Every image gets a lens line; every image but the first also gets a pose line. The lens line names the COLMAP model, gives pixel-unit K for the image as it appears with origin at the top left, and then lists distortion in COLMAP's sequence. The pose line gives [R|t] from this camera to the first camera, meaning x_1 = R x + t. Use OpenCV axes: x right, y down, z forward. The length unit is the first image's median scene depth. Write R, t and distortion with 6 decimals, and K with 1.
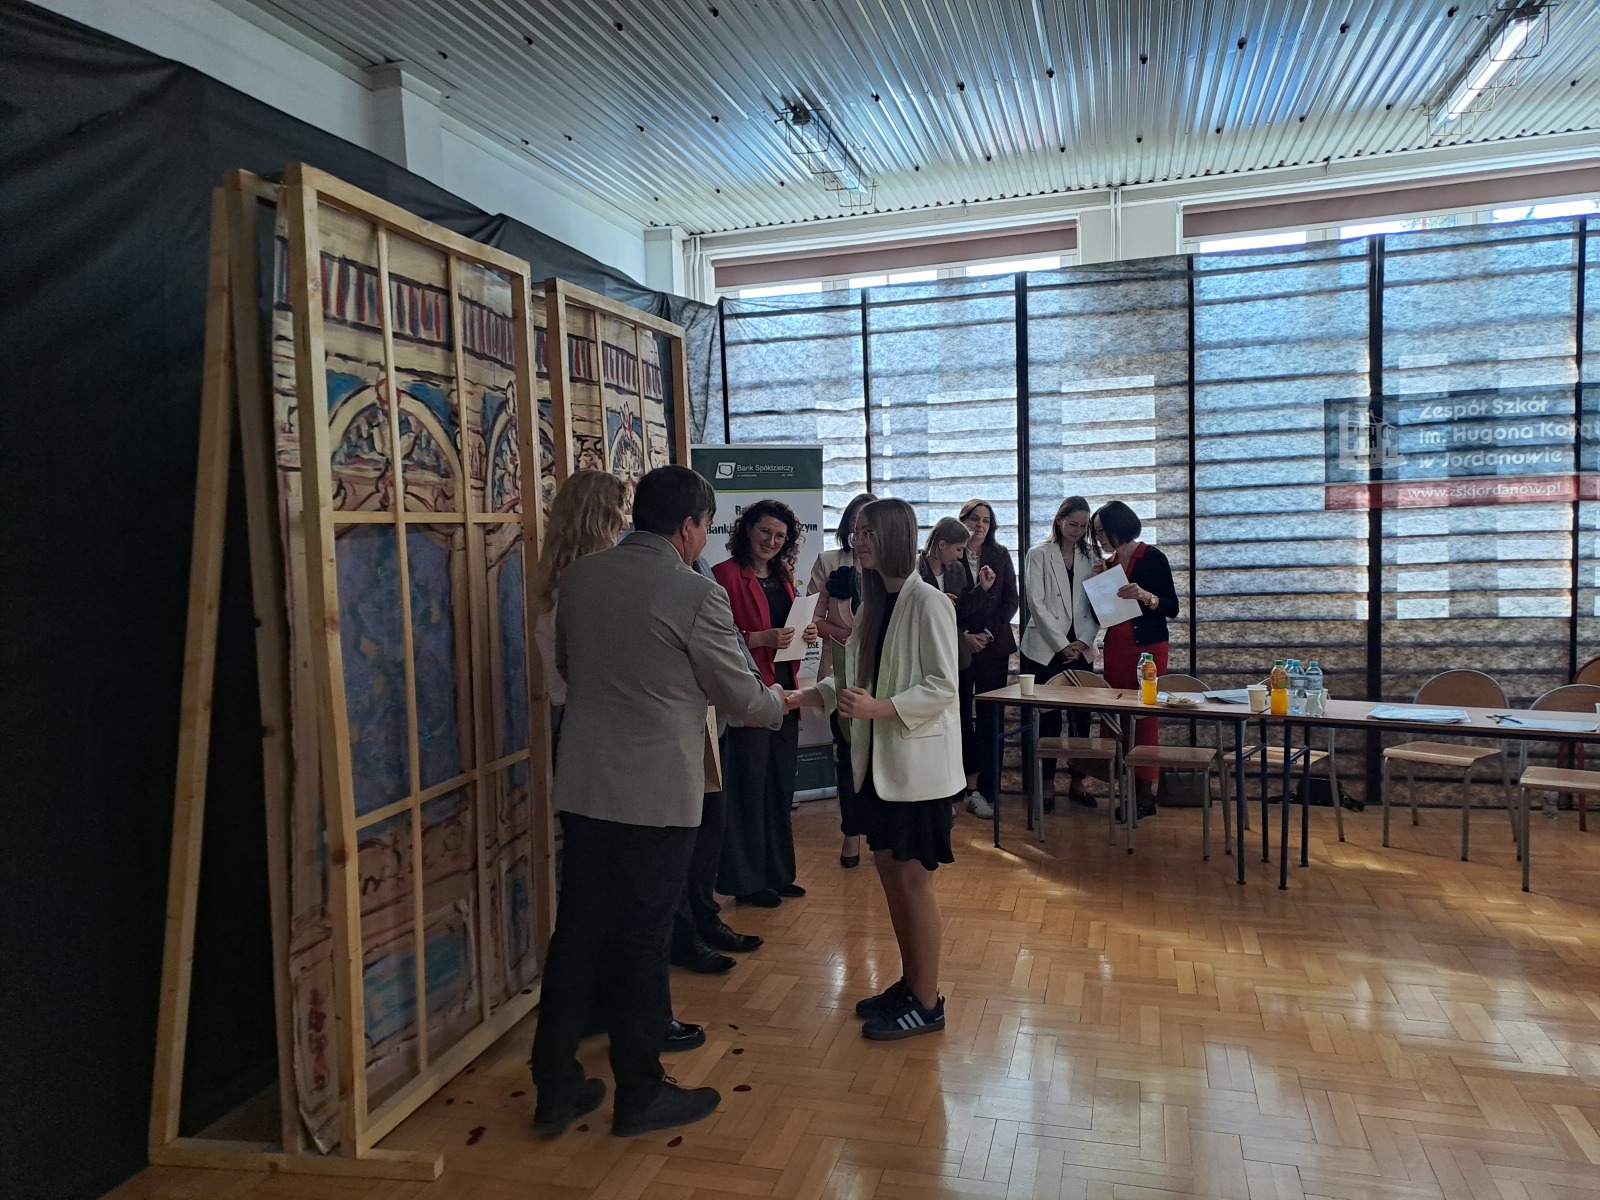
lens RADIAL K [[1181.4, 0, 807.4], [0, 1181.4, 623.1], [0, 0, 1]] dist [0.087018, -0.082027]
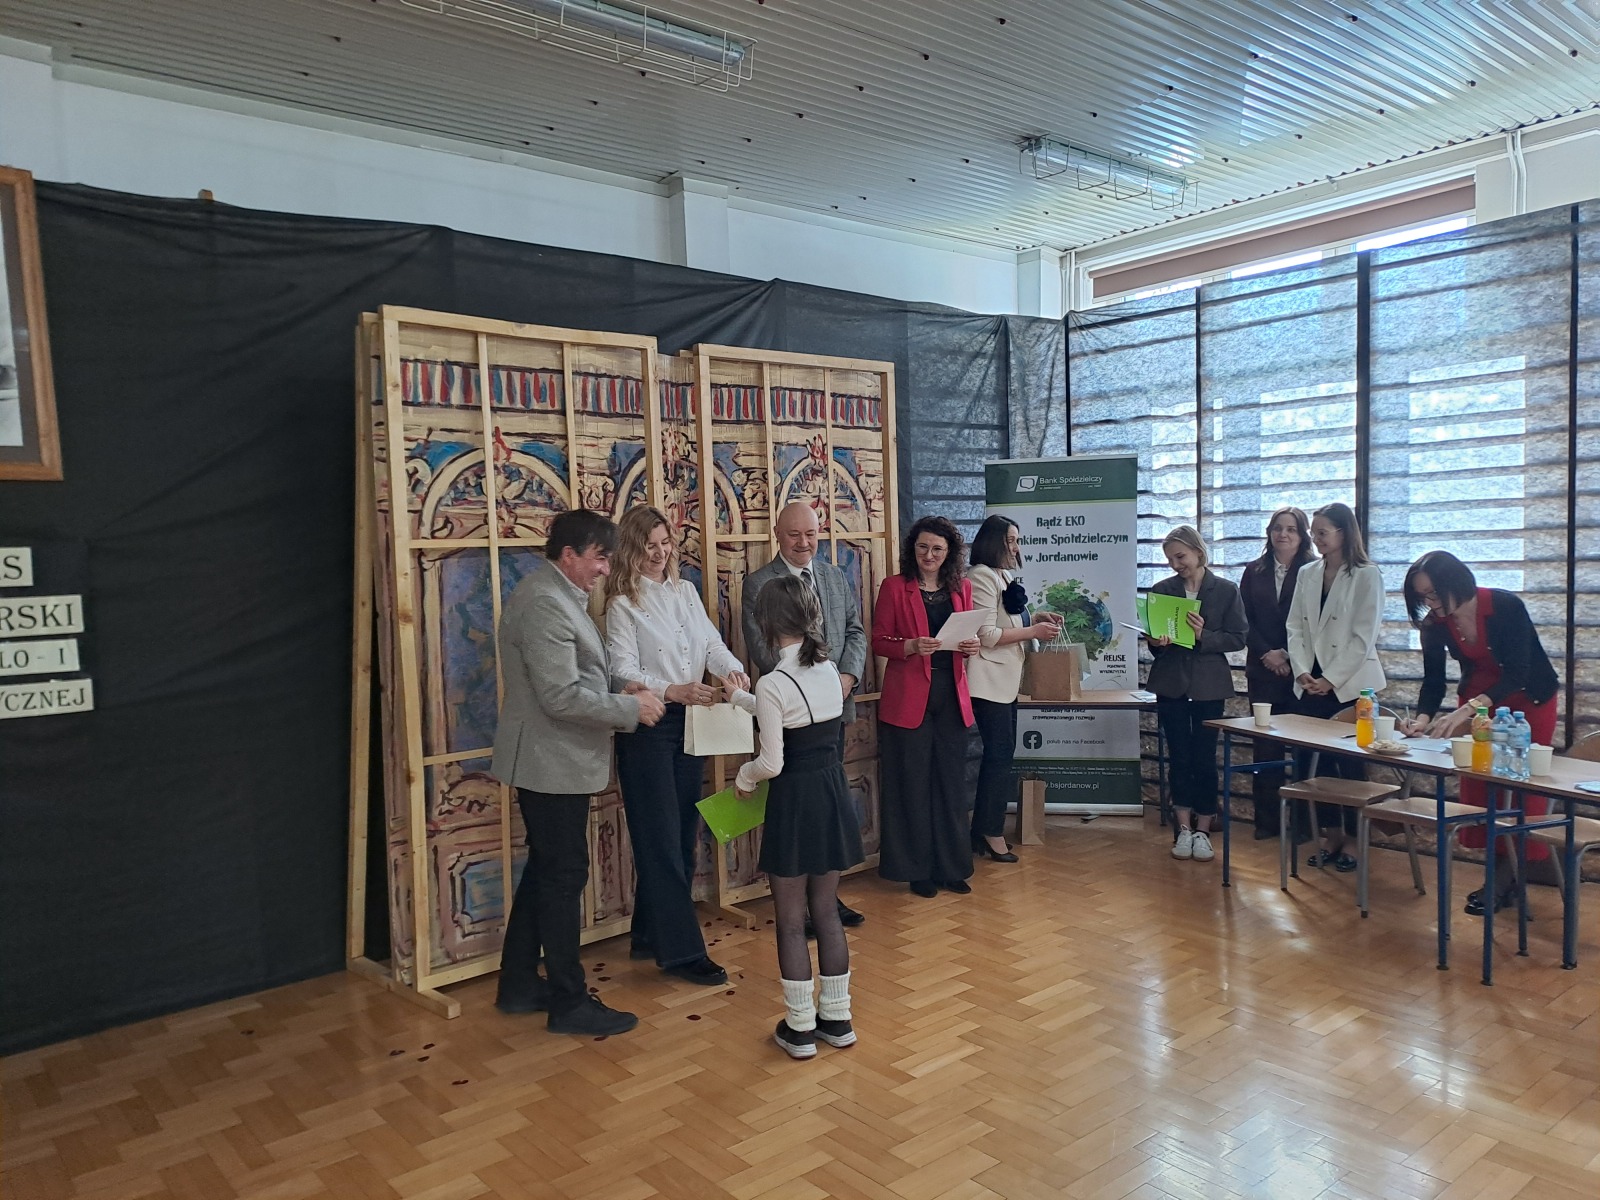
lens RADIAL K [[1181.4, 0, 807.4], [0, 1181.4, 623.1], [0, 0, 1]] dist [0.087018, -0.082027]
pose [[0.826379, 0.045298, -0.561289, 0.356108], [-0.042258, 0.998937, 0.018402, -0.017702], [0.561526, 0.008512, 0.827415, 0.033498]]
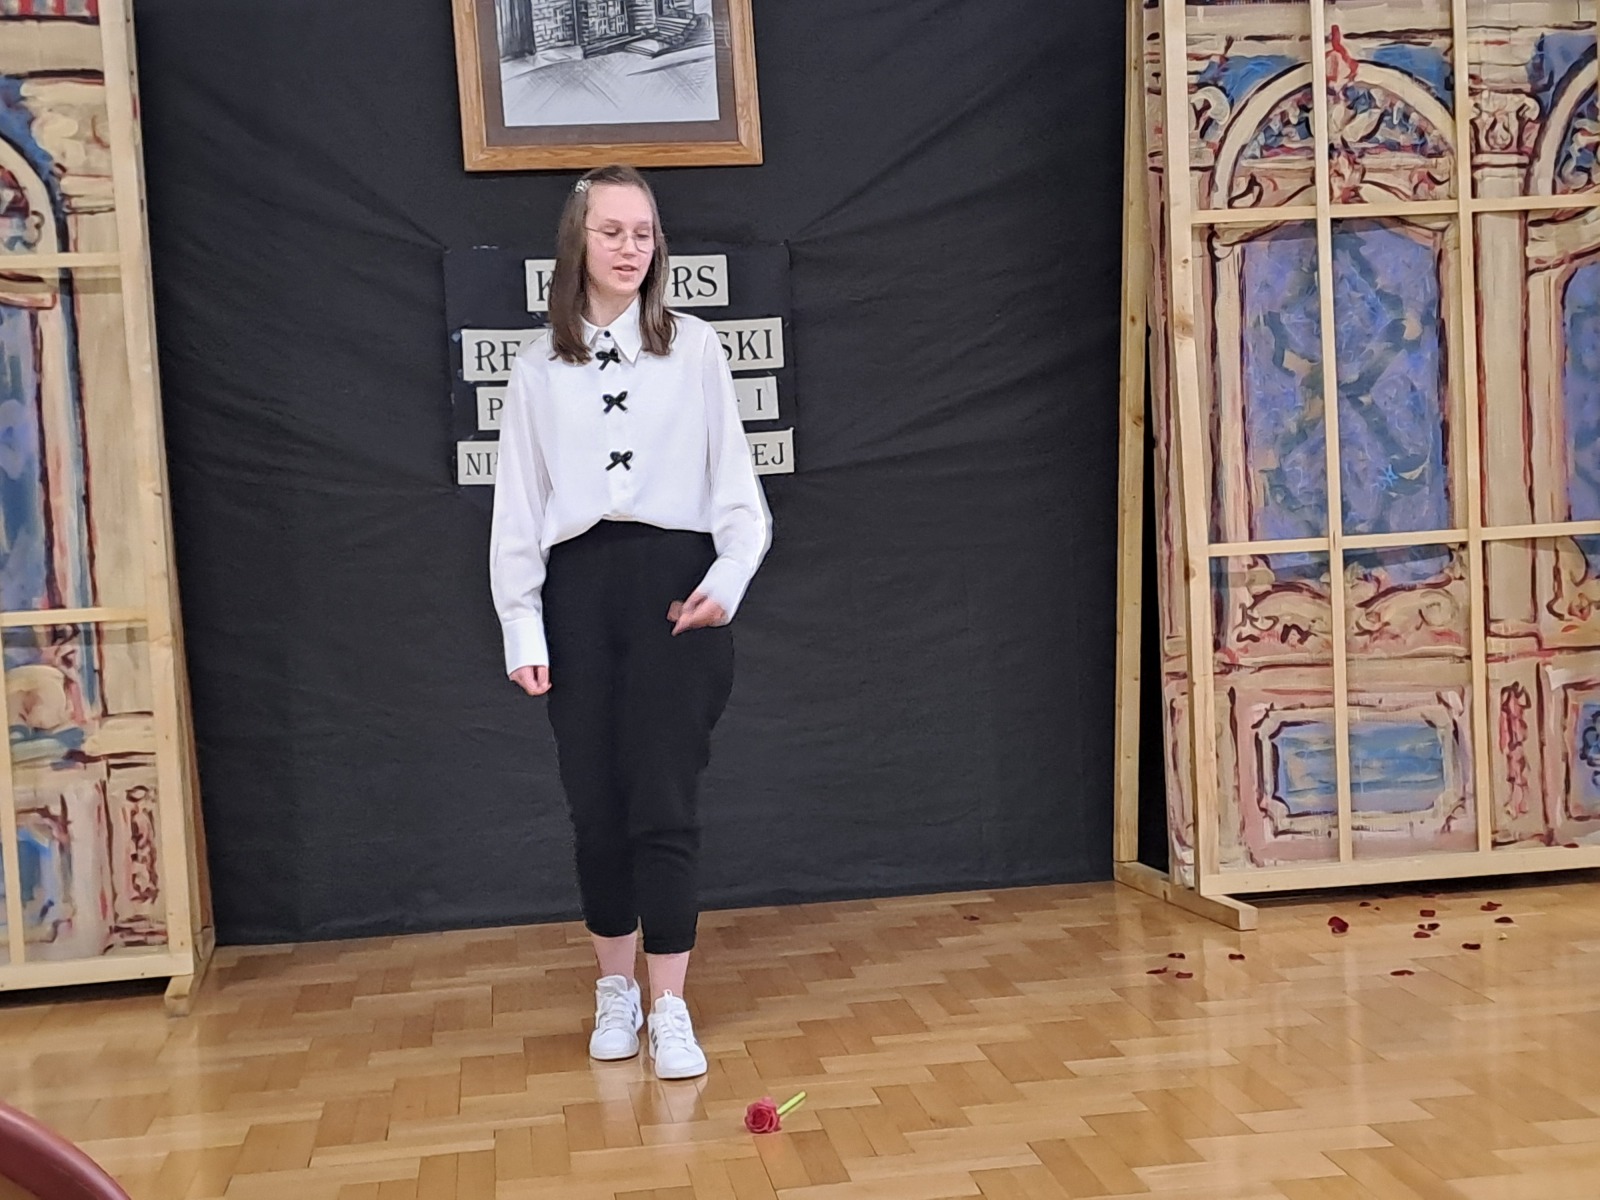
lens RADIAL K [[2326.4, 0, 800.0], [0, 2326.4, 600.0], [0, 0, 1]] dist [0.139264, -0.116118]
pose [[0.407275, 0.062047, -0.911195, 0.525850], [-0.034497, 0.998023, 0.052540, 0.056960], [0.912654, 0.010035, 0.408610, -0.022039]]
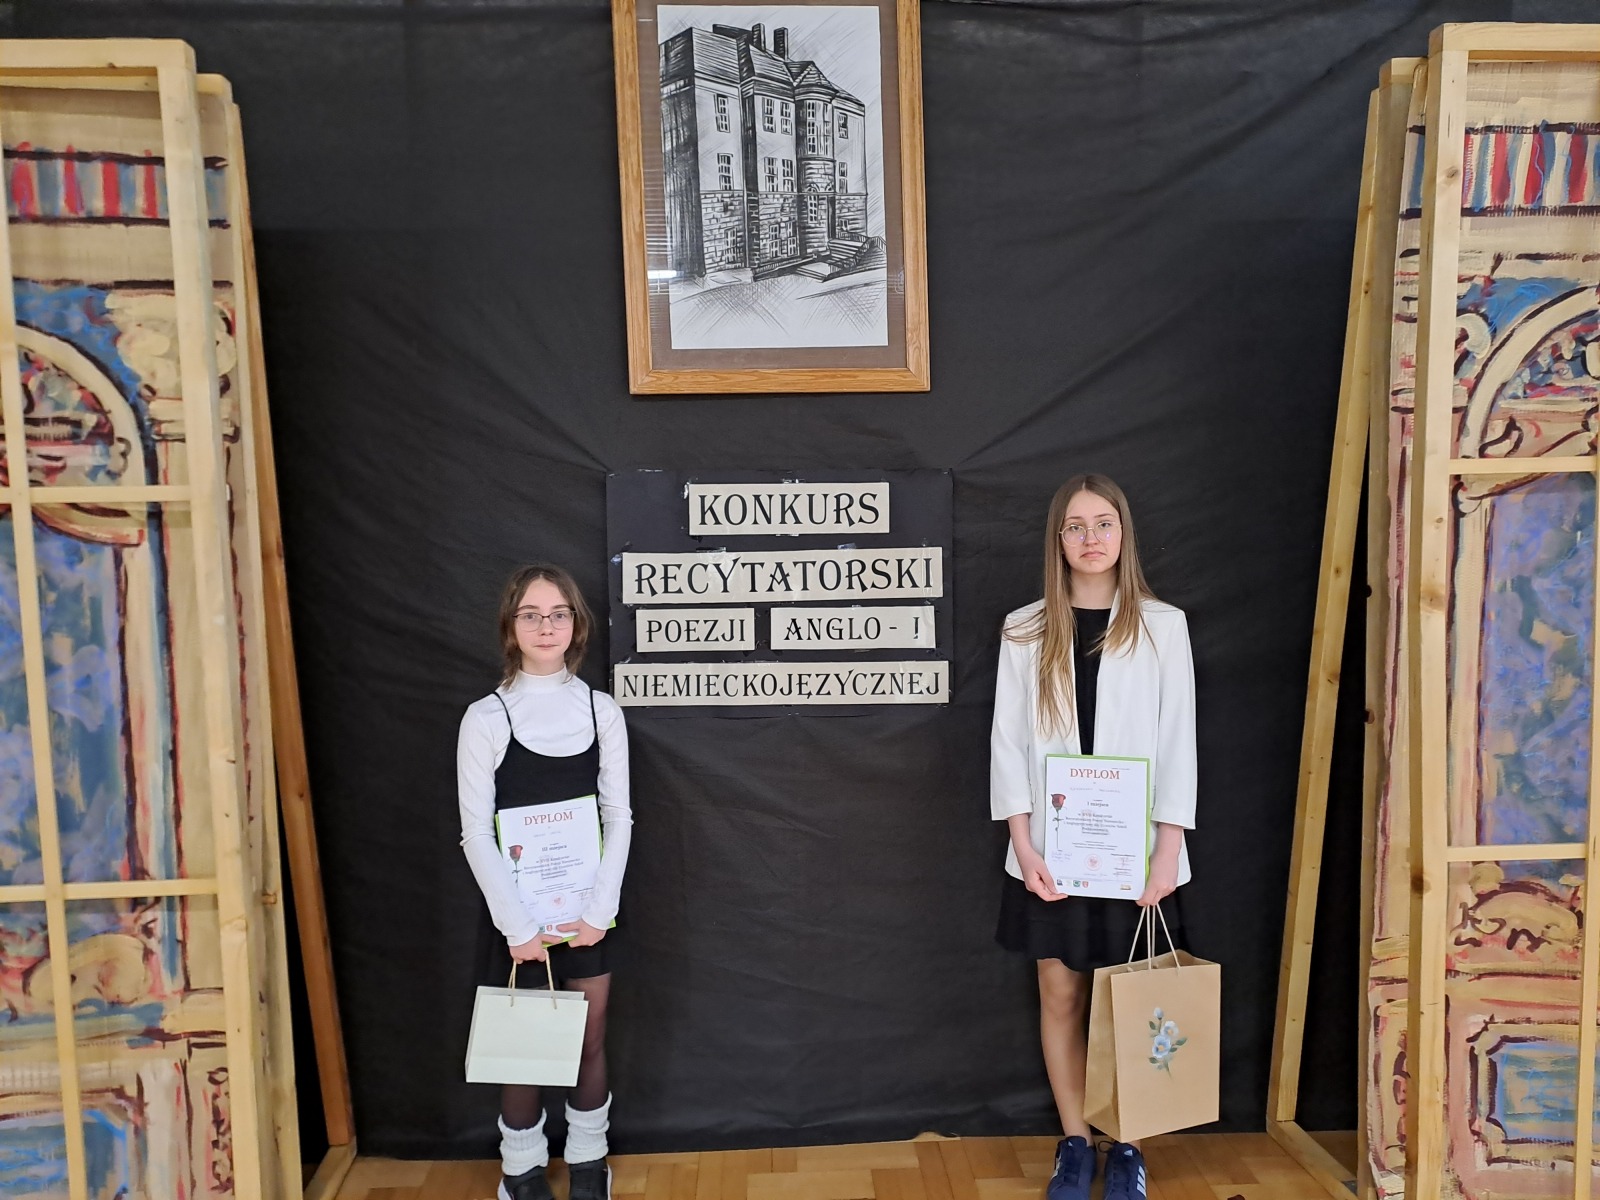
lens RADIAL K [[1197.8, 0, 803.6], [0, 1197.8, 618.3], [0, 0, 1]] dist [0.106516, -0.076952]
pose [[0.309060, 0.099541, -0.945819, 0.112507], [-0.065662, 0.994368, 0.083194, -0.012321], [0.948773, 0.036392, 0.313855, 0.146050]]
